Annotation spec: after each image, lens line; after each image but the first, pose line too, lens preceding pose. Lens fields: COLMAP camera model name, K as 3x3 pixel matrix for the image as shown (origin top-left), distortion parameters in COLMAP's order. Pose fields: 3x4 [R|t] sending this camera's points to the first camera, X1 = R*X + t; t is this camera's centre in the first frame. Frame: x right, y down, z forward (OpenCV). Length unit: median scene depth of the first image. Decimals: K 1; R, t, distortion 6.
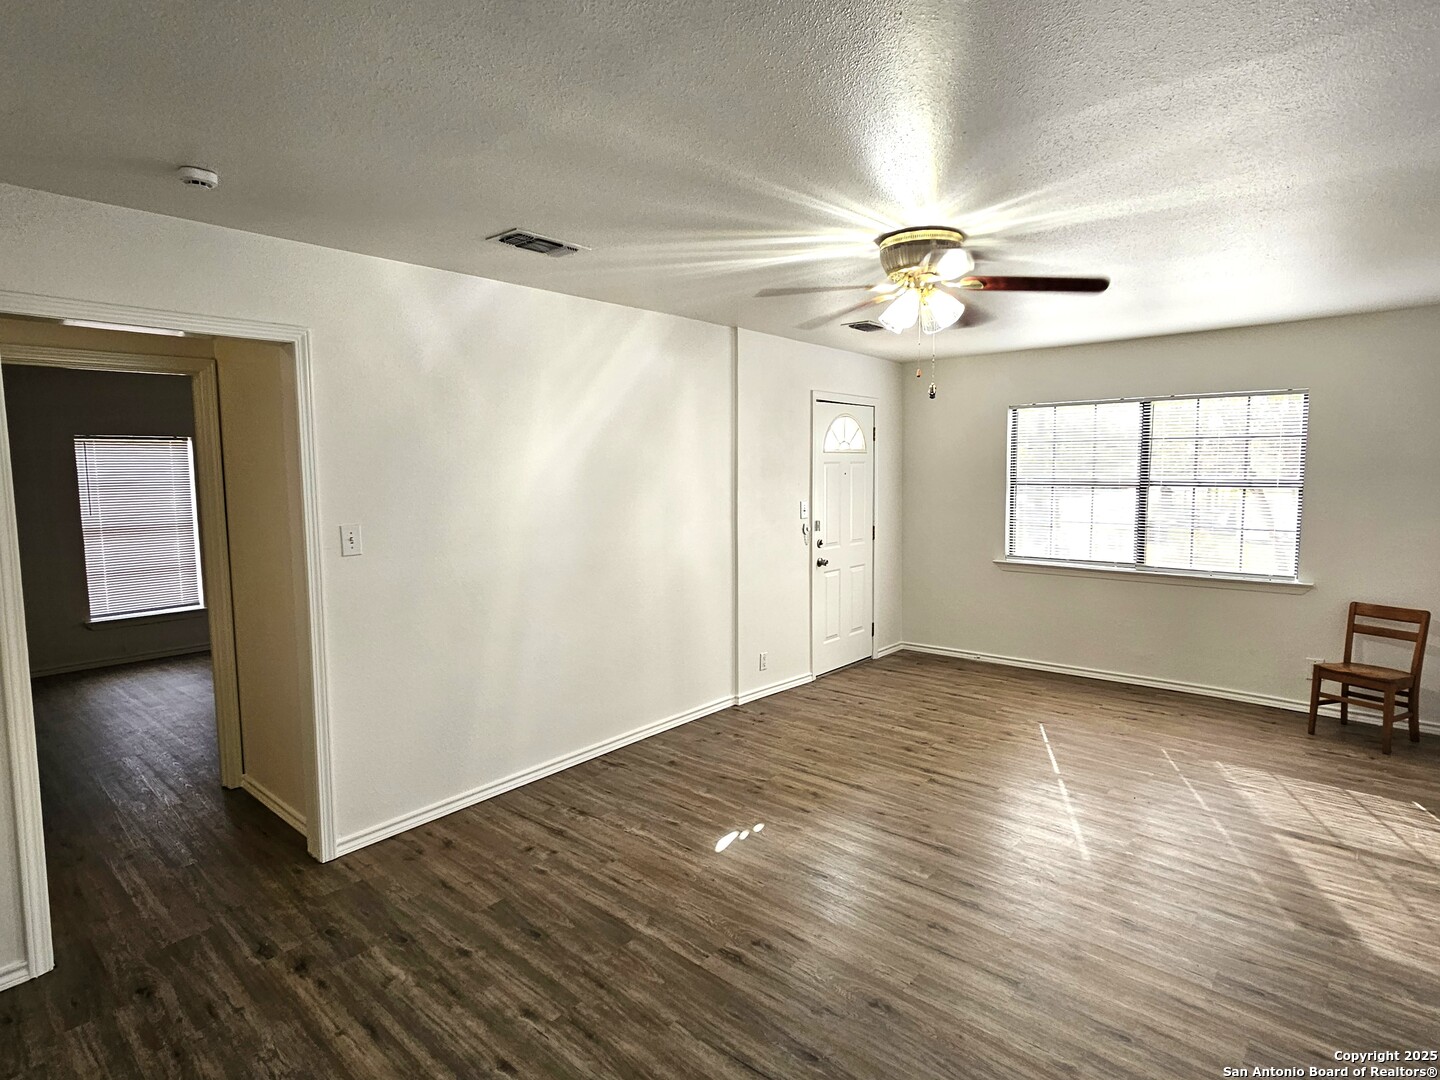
lens RADIAL K [[764.5, 0, 724.3], [0, 764.5, 537.3], [0, 0, 1]] dist [0.002816, -0.000240]
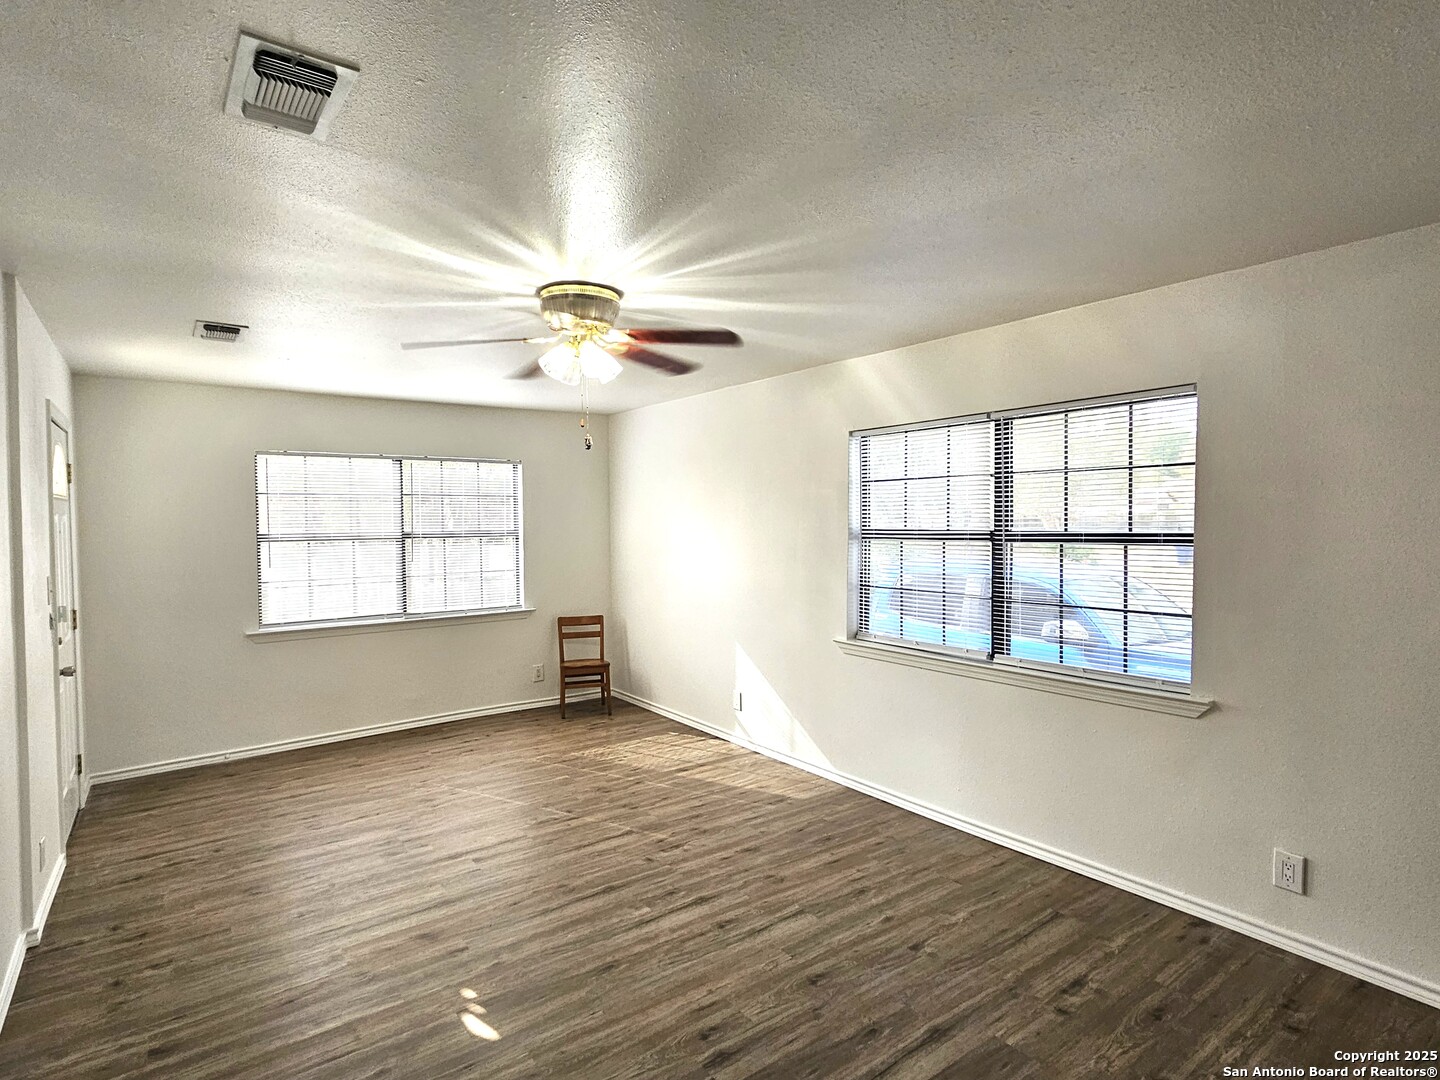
lens RADIAL K [[764.5, 0, 724.3], [0, 764.5, 537.3], [0, 0, 1]] dist [0.002816, -0.000240]
pose [[0.214424, -0.021431, 0.976506, -0.540183], [0.097095, 0.995275, 0.000522, -0.036125], [-0.971903, 0.094702, 0.215491, 0.476244]]
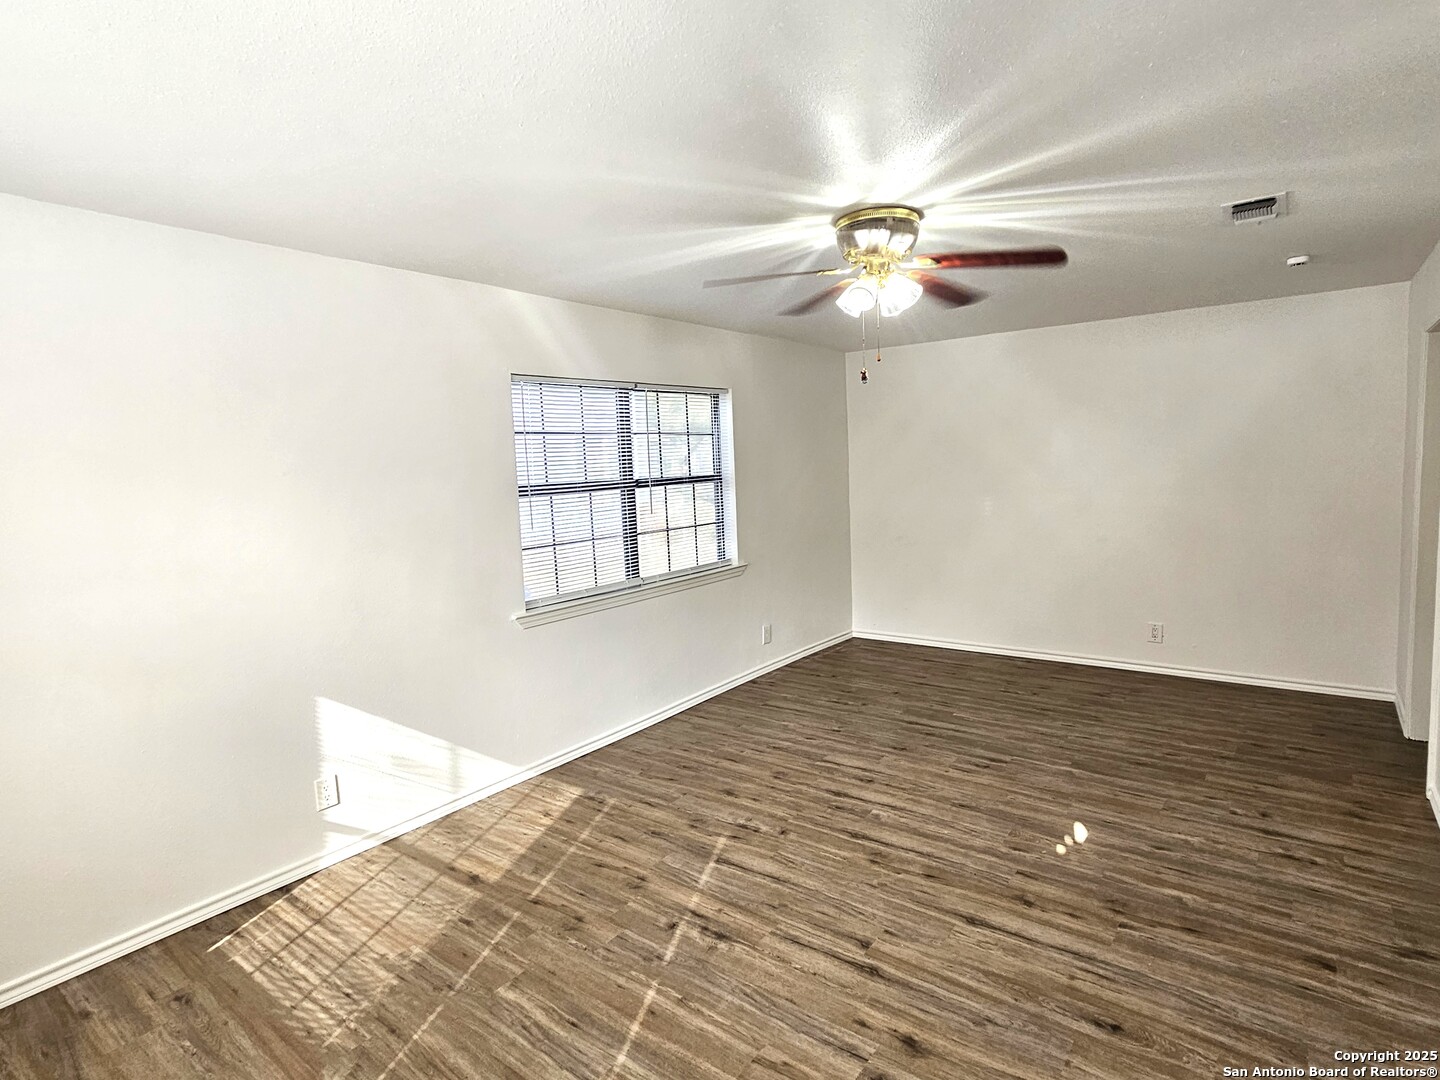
lens RADIAL K [[764.5, 0, 724.3], [0, 764.5, 537.3], [0, 0, 1]] dist [0.002816, -0.000240]
pose [[-0.996724, 0.055256, -0.059063, 0.403983], [0.043159, 0.980953, 0.189391, -0.141205], [0.068403, 0.186222, -0.980124, 1.539891]]
